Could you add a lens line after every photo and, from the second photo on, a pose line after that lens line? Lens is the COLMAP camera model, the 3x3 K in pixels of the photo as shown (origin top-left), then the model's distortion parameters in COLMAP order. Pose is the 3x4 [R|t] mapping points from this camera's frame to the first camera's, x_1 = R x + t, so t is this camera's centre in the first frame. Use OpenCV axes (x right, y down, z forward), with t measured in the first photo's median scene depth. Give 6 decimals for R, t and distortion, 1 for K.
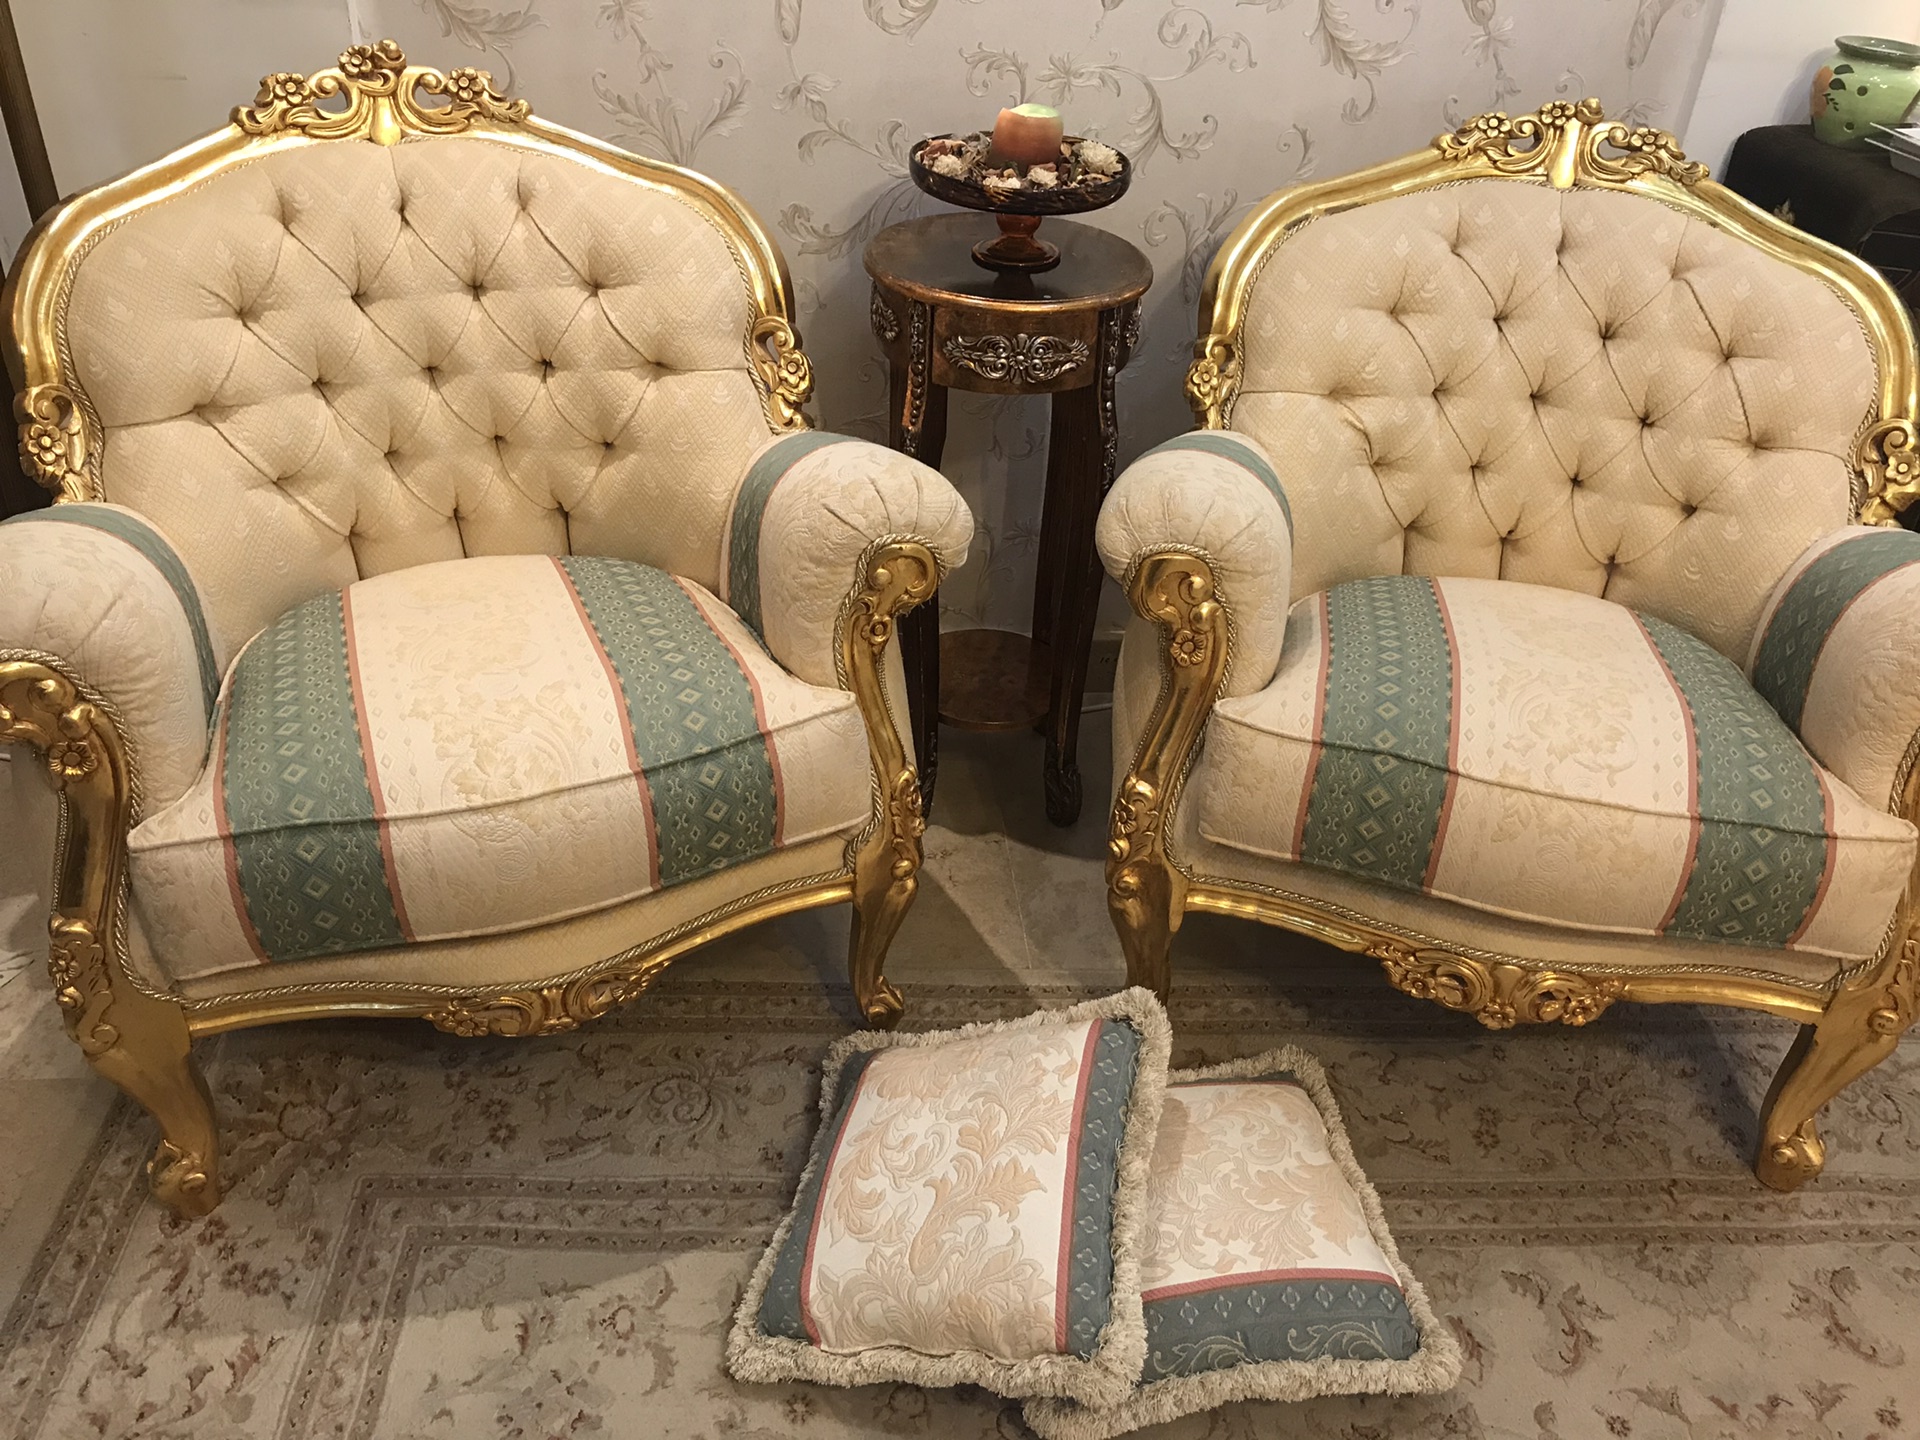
lens RADIAL K [[1549.1, 0, 1013.5], [0, 1549.1, 691.8], [0, 0, 1]] dist [-0.015294, 0.044823]
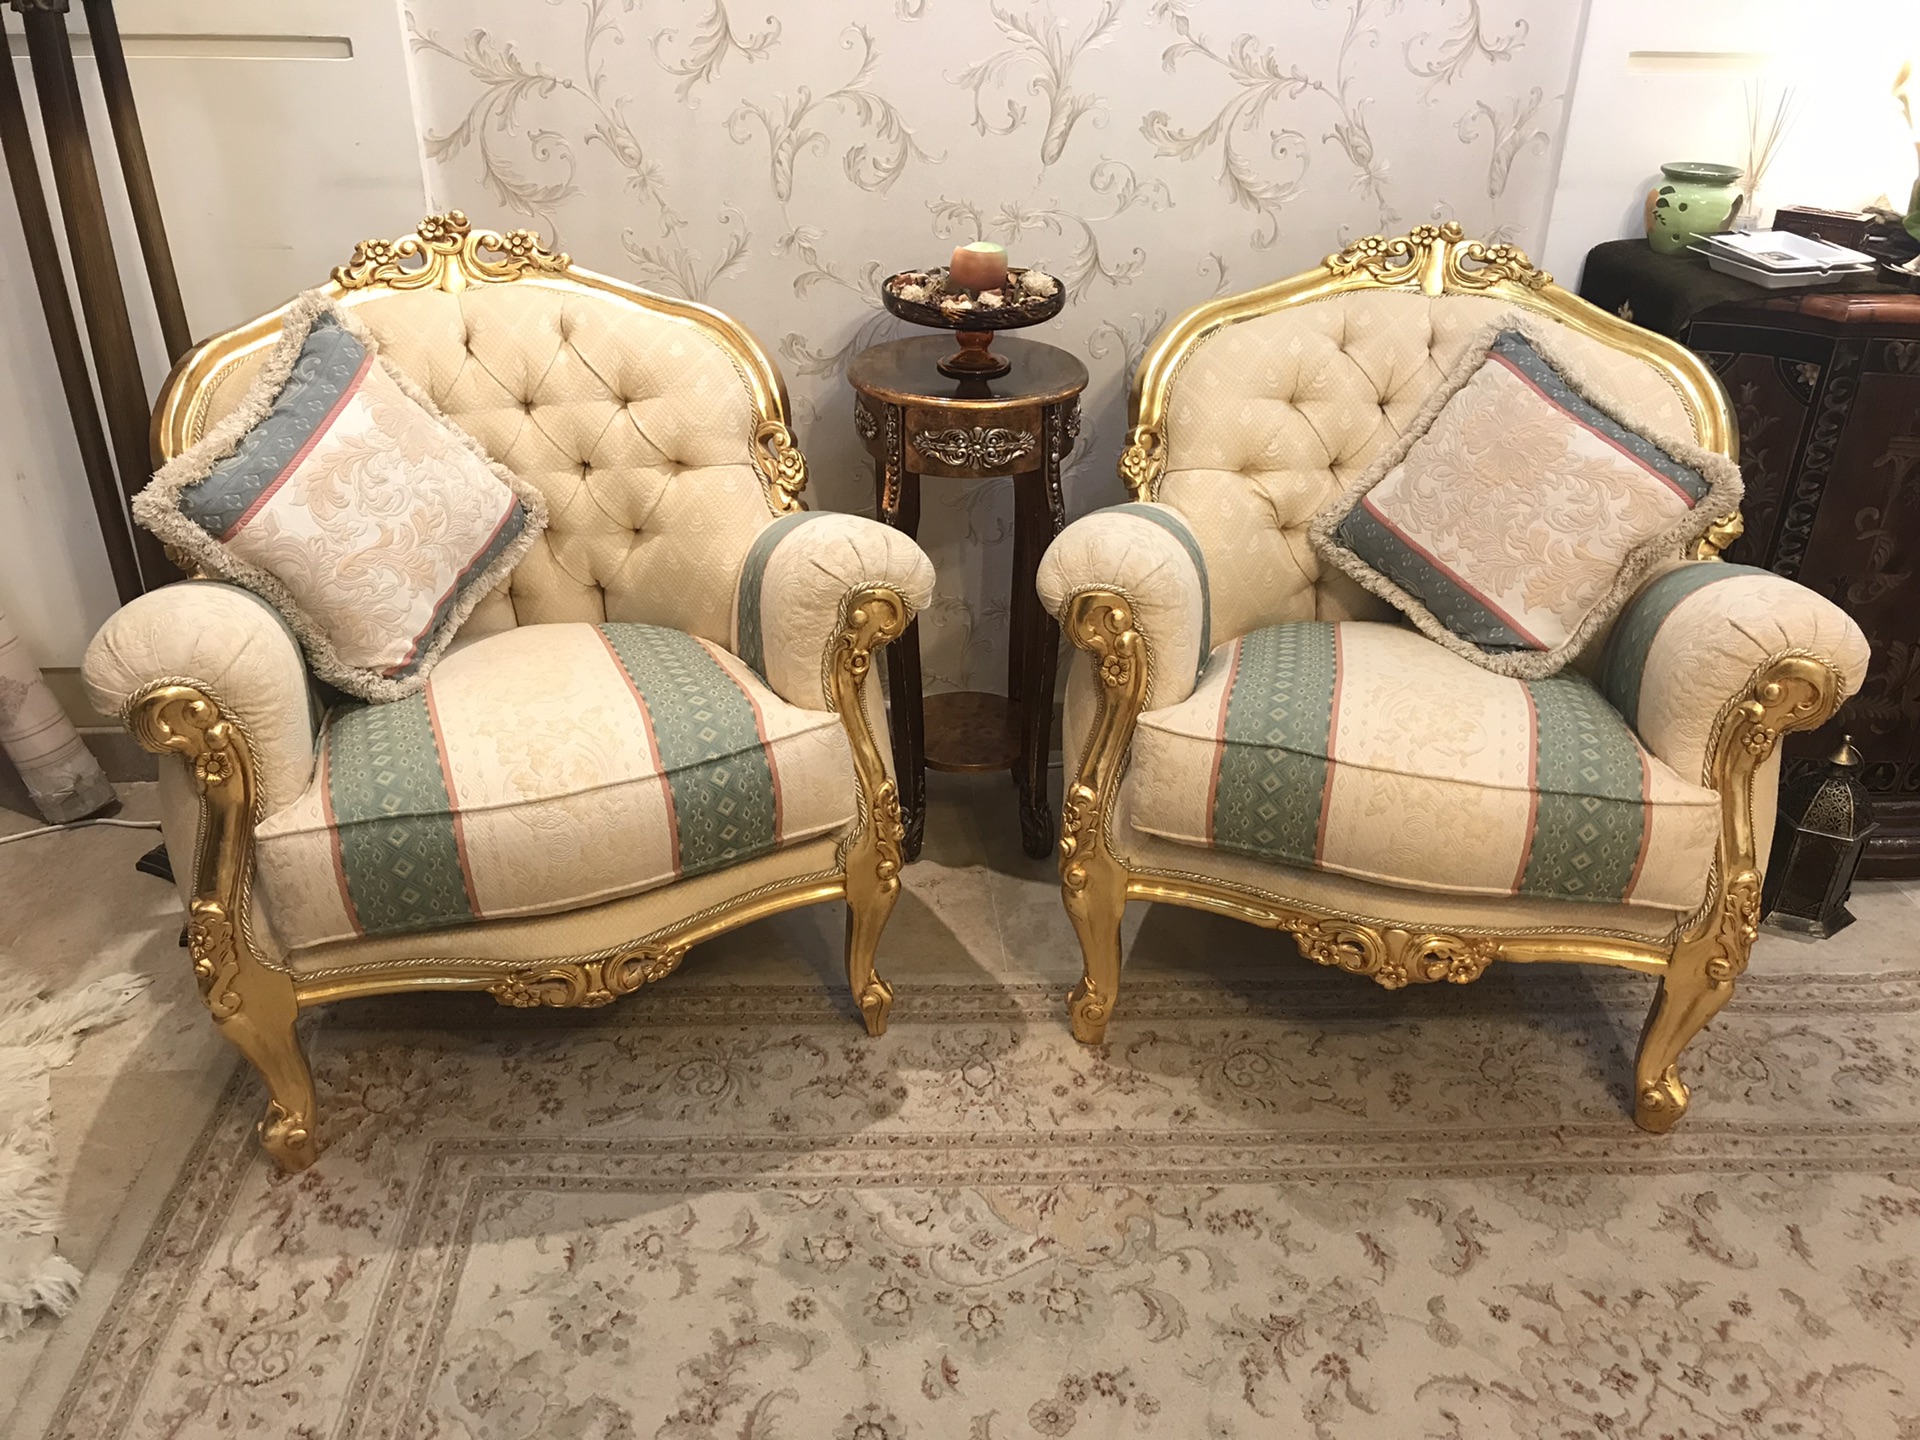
lens RADIAL K [[1607.2, 0, 1038.6], [0, 1607.2, 722.3], [0, 0, 1]] dist [0.011680, -0.022215]
pose [[0.999362, -0.031676, -0.016523, 0.070914], [0.030074, 0.995530, -0.089535, 0.119222], [0.019285, 0.088981, 0.995847, -0.242204]]
